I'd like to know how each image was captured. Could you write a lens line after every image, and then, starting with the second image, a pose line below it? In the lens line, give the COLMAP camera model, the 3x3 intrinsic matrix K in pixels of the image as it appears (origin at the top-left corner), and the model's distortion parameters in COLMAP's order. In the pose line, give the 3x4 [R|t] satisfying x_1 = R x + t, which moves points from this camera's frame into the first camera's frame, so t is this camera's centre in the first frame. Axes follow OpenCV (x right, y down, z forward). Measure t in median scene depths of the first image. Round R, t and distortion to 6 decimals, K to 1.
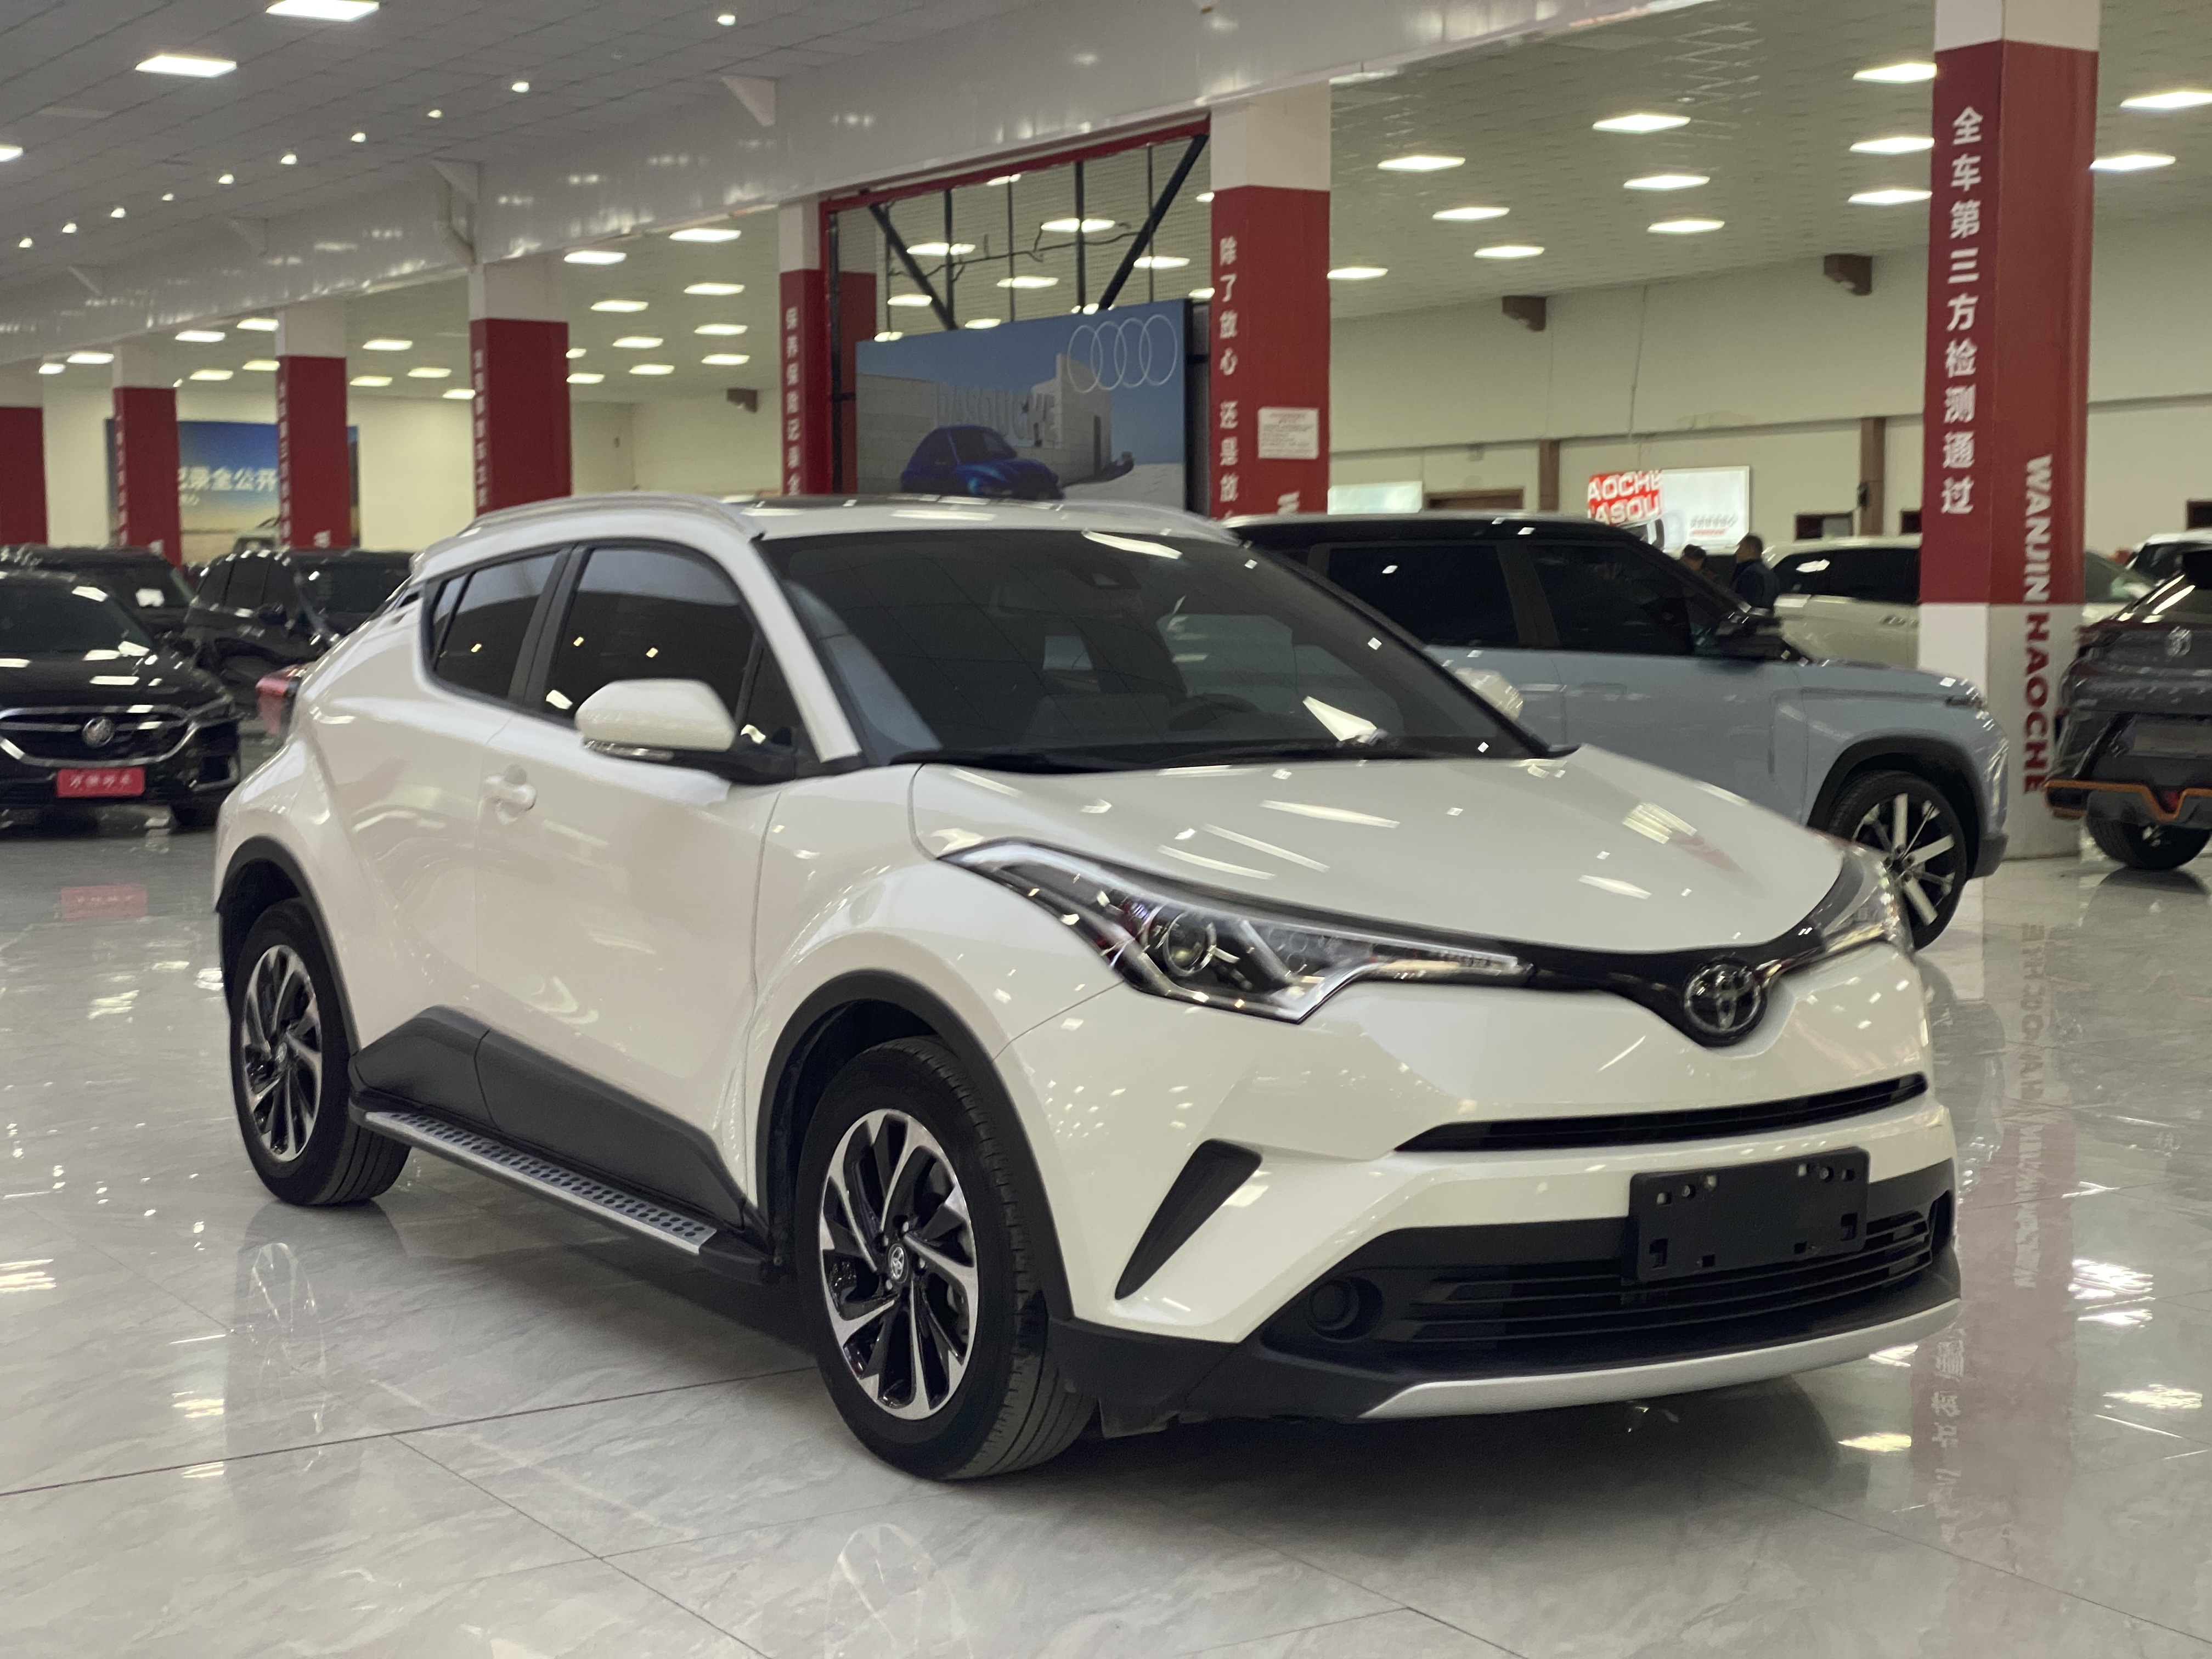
lens RADIAL K [[3245.7, 0, 1101.1], [0, 3245.7, 820.4], [0, 0, 1]] dist [0.228391, -0.529641]
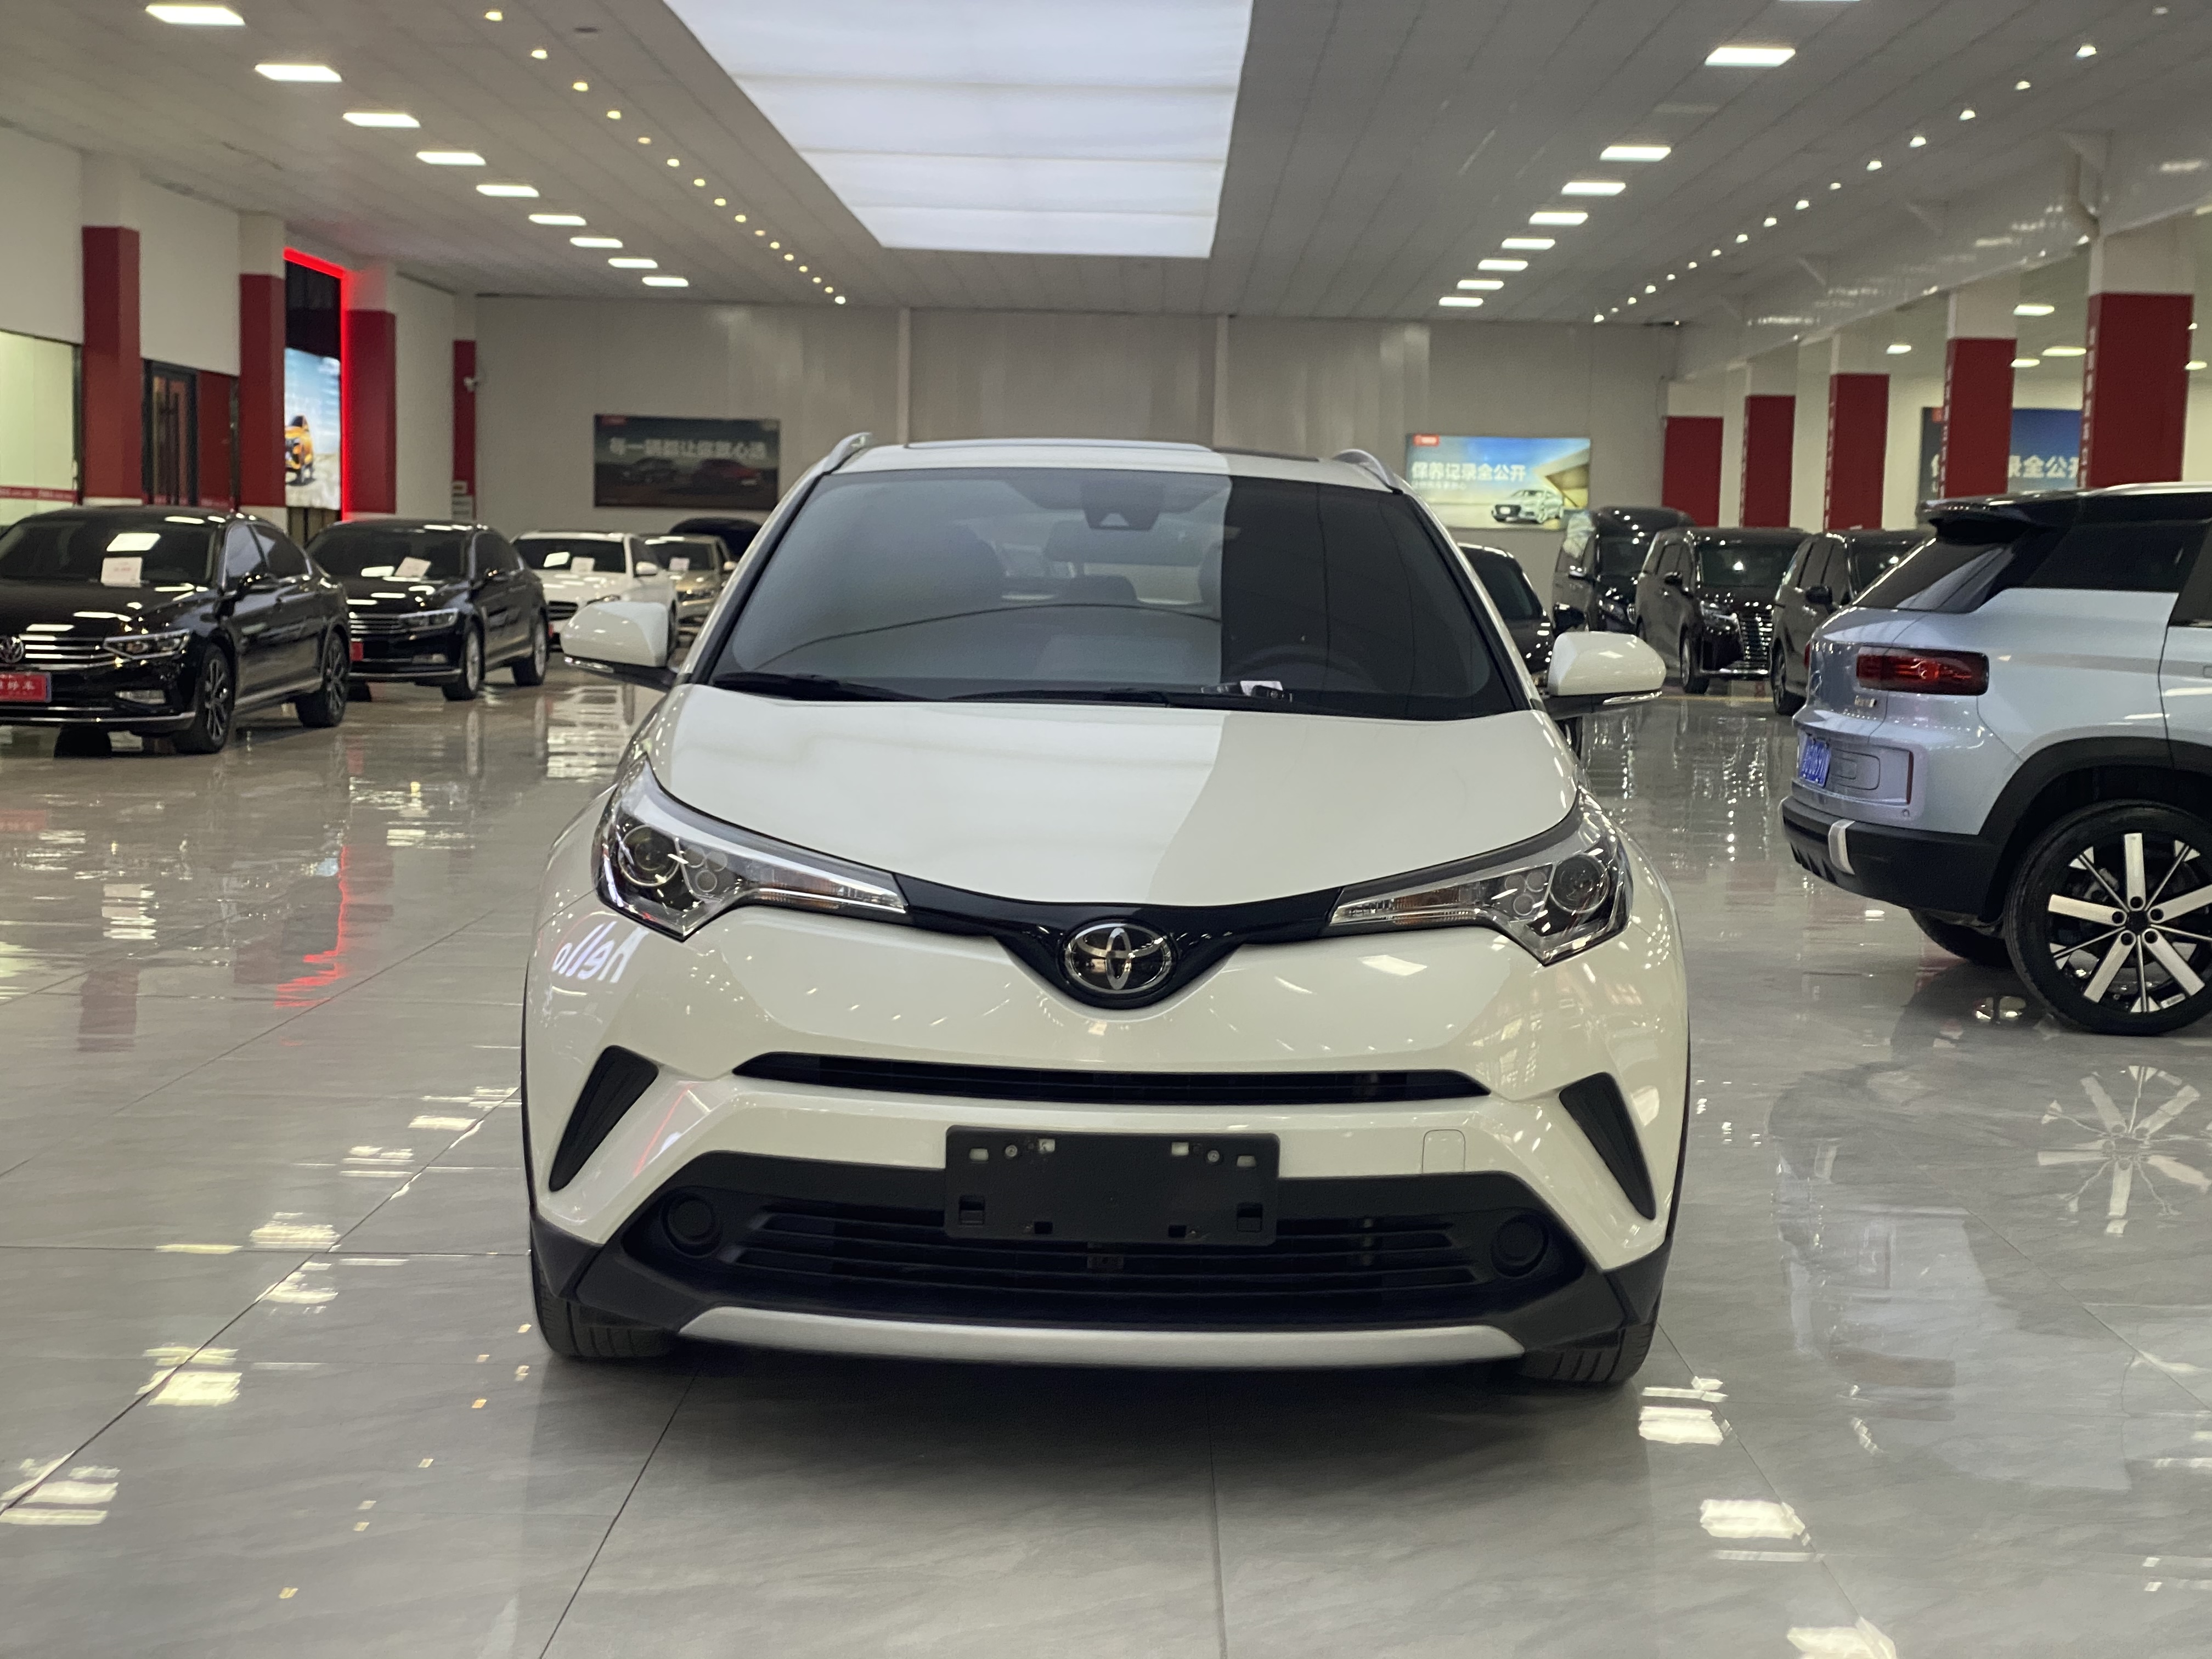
lens RADIAL K [[3245.7, 0, 1101.1], [0, 3245.7, 820.4], [0, 0, 1]] dist [0.228391, -0.529641]
pose [[0.840074, 0.066518, -0.538379, 0.669892], [-0.065167, 0.997641, 0.021574, -0.005056], [0.538544, 0.016961, 0.842427, 0.201685]]
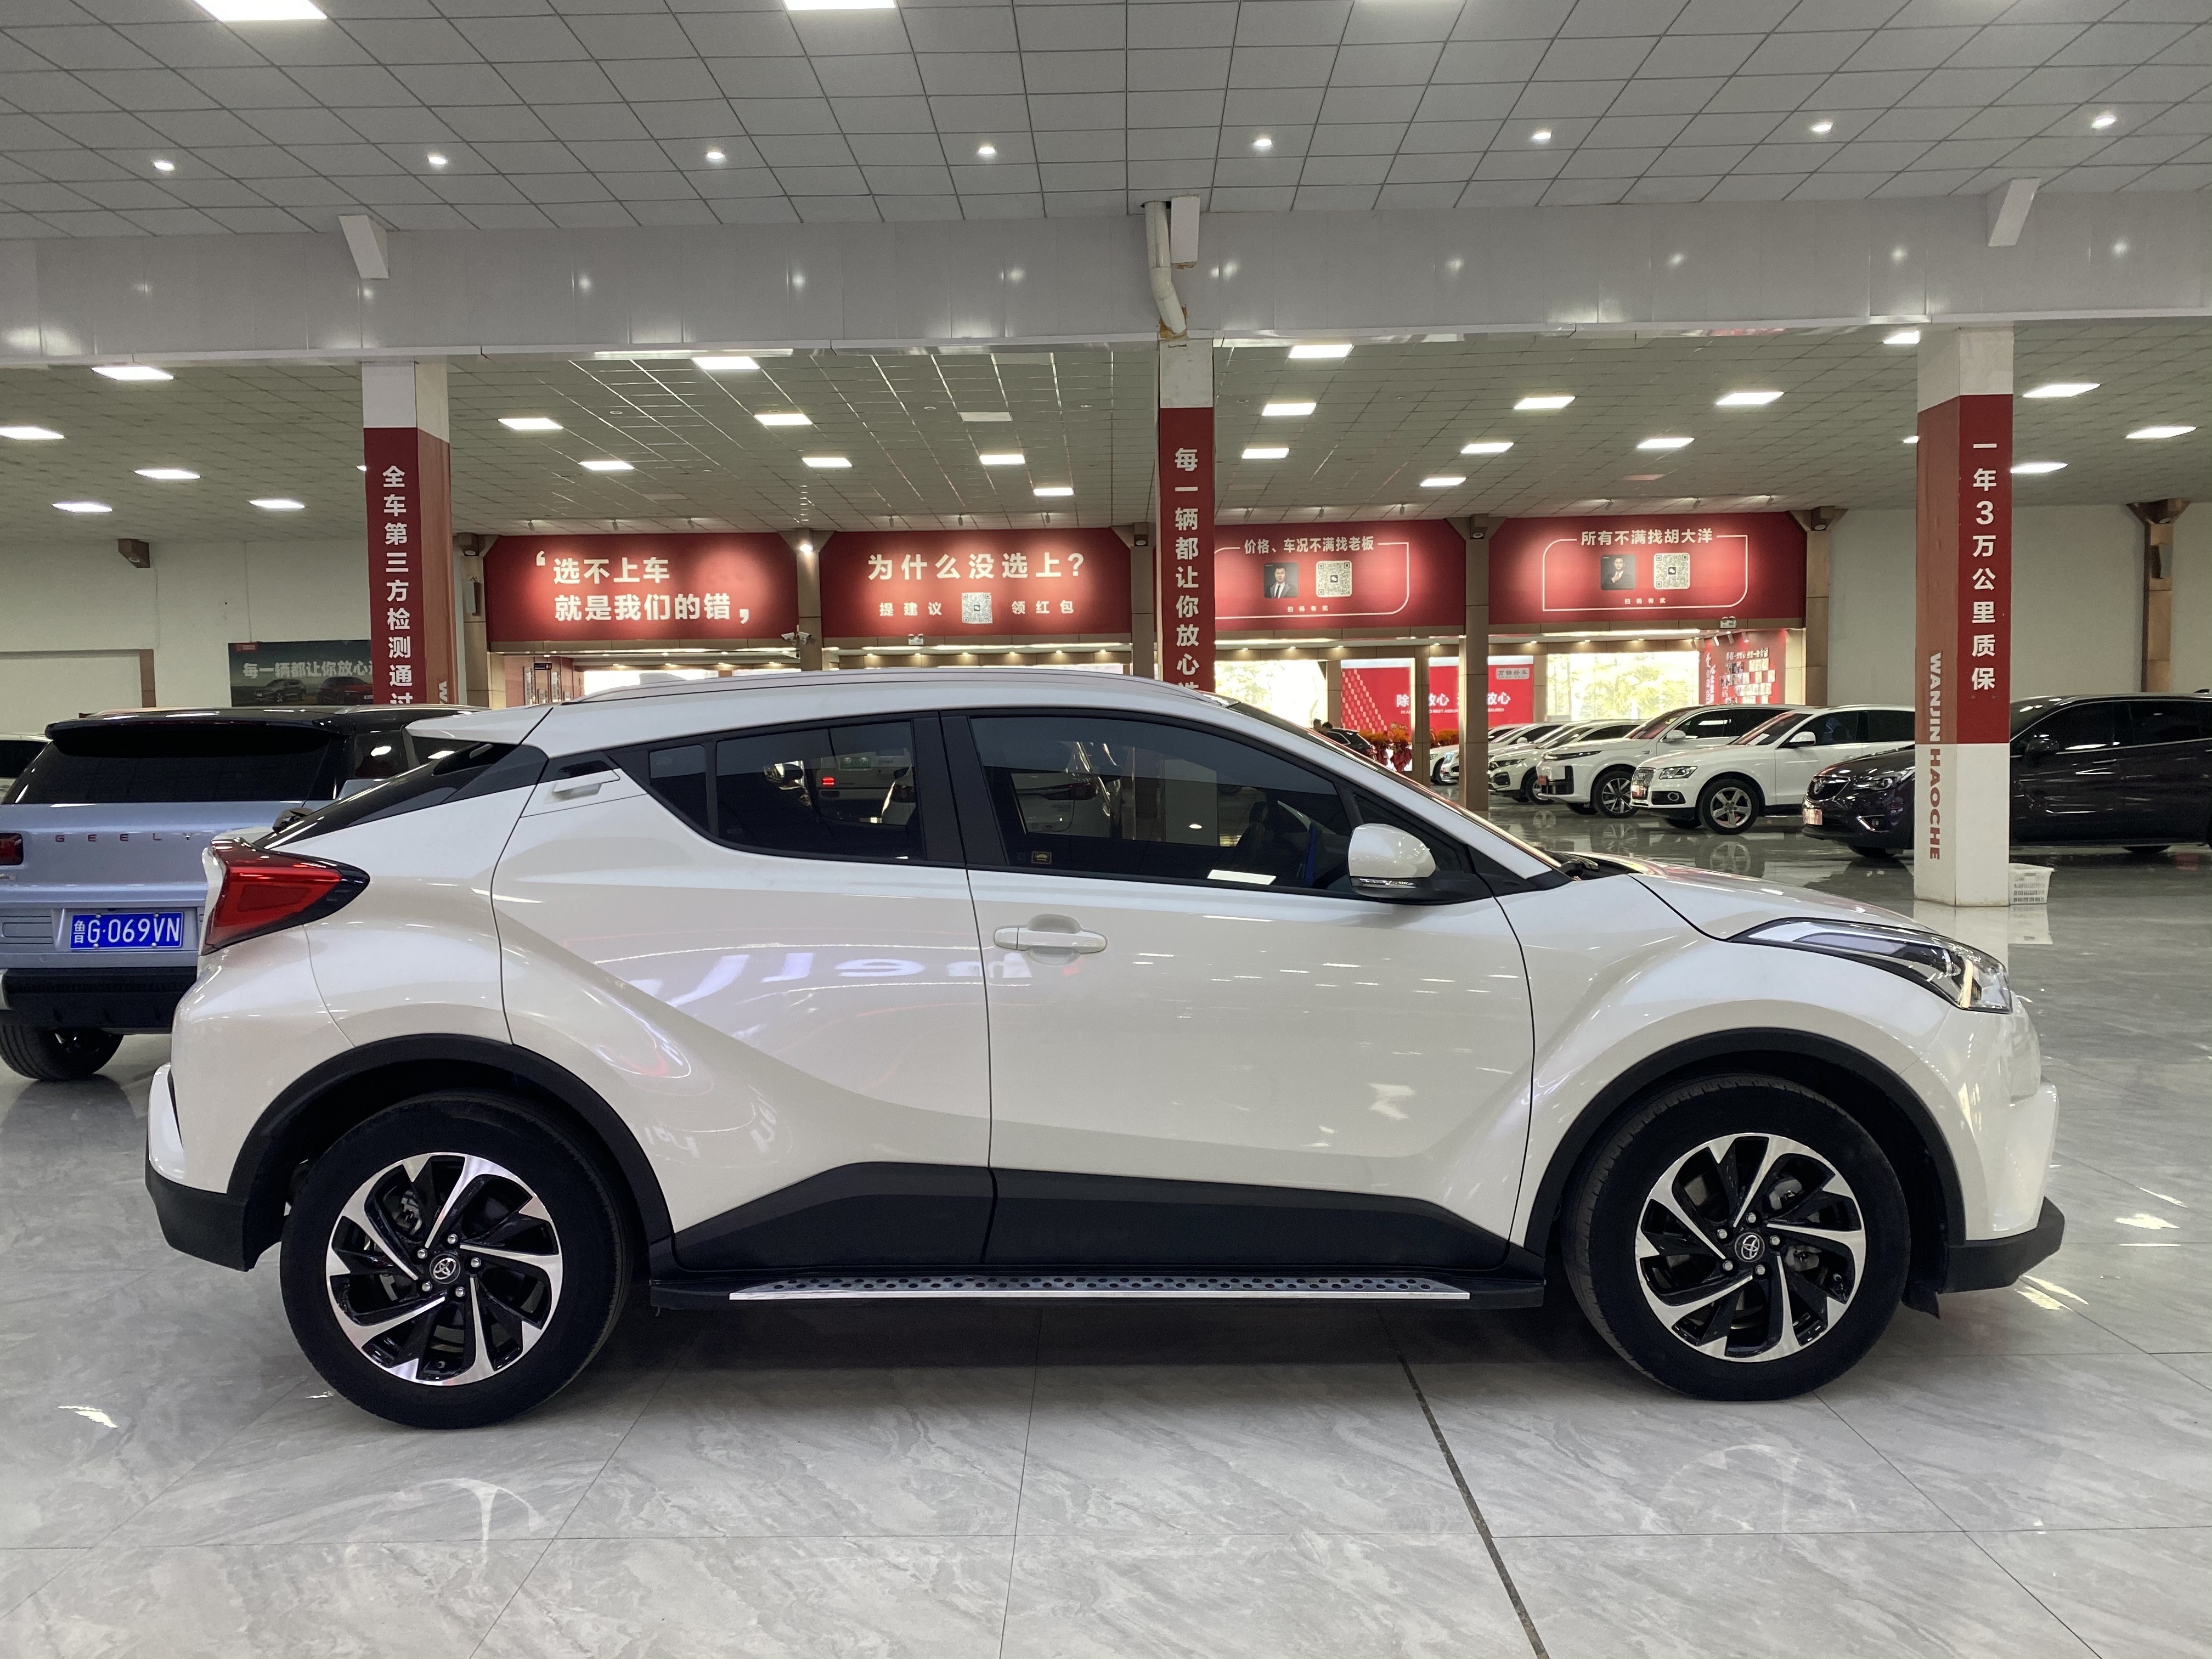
lens RADIAL K [[1682.1, 0, 1106.0], [0, 1682.1, 829.5], [0, 0, 1]] dist [0.004048, -0.008222]
pose [[0.554274, -0.051513, 0.830738, -0.781678], [0.077797, 0.996920, 0.009911, -0.060259], [-0.828690, 0.059135, 0.556575, 0.851549]]
